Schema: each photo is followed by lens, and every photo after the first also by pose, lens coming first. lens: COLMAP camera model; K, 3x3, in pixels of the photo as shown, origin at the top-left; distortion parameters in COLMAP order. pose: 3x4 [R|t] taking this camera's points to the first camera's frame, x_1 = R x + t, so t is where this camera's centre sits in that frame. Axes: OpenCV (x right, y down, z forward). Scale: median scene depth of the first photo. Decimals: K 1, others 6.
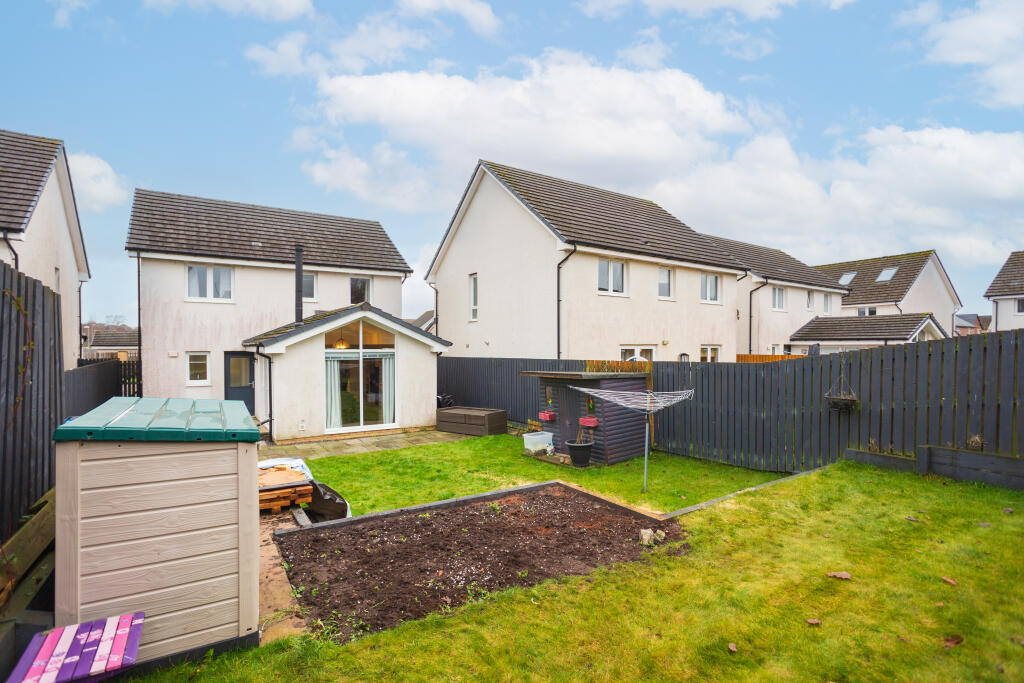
lens RADIAL K [[494.7, 0, 507.1], [0, 494.7, 342.3], [0, 0, 1]] dist [-0.046937, 0.029744]
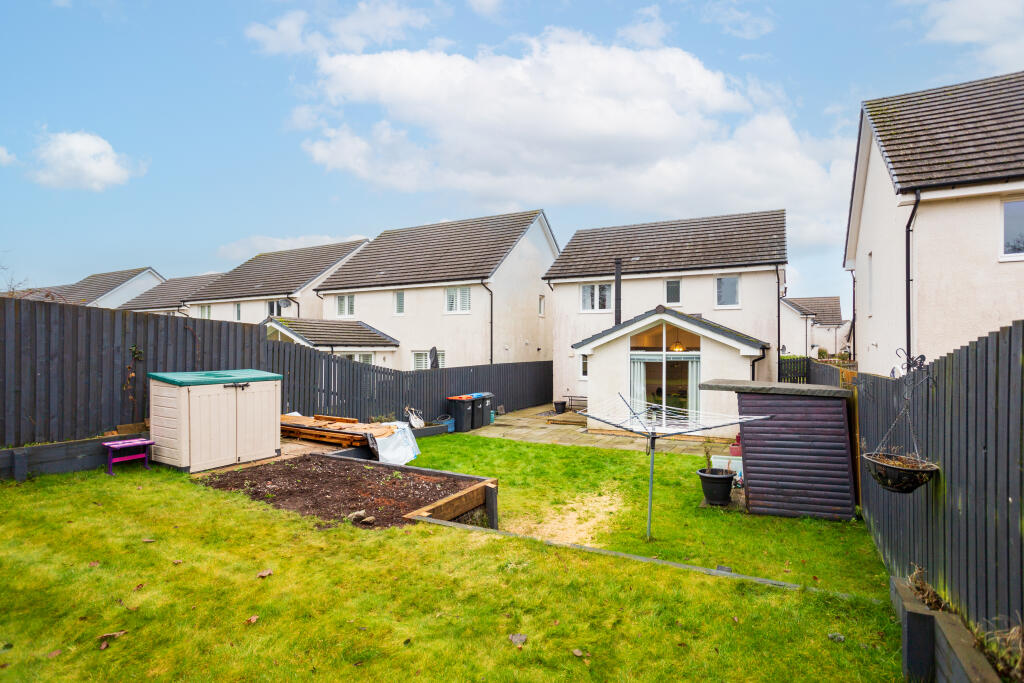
lens RADIAL K [[494.7, 0, 507.1], [0, 494.7, 342.3], [0, 0, 1]] dist [-0.046937, 0.029744]
pose [[0.489077, -0.008785, -0.872197, 0.434860], [0.006922, 0.999957, -0.006190, -0.000940], [0.872213, -0.003010, 0.489116, 0.219759]]
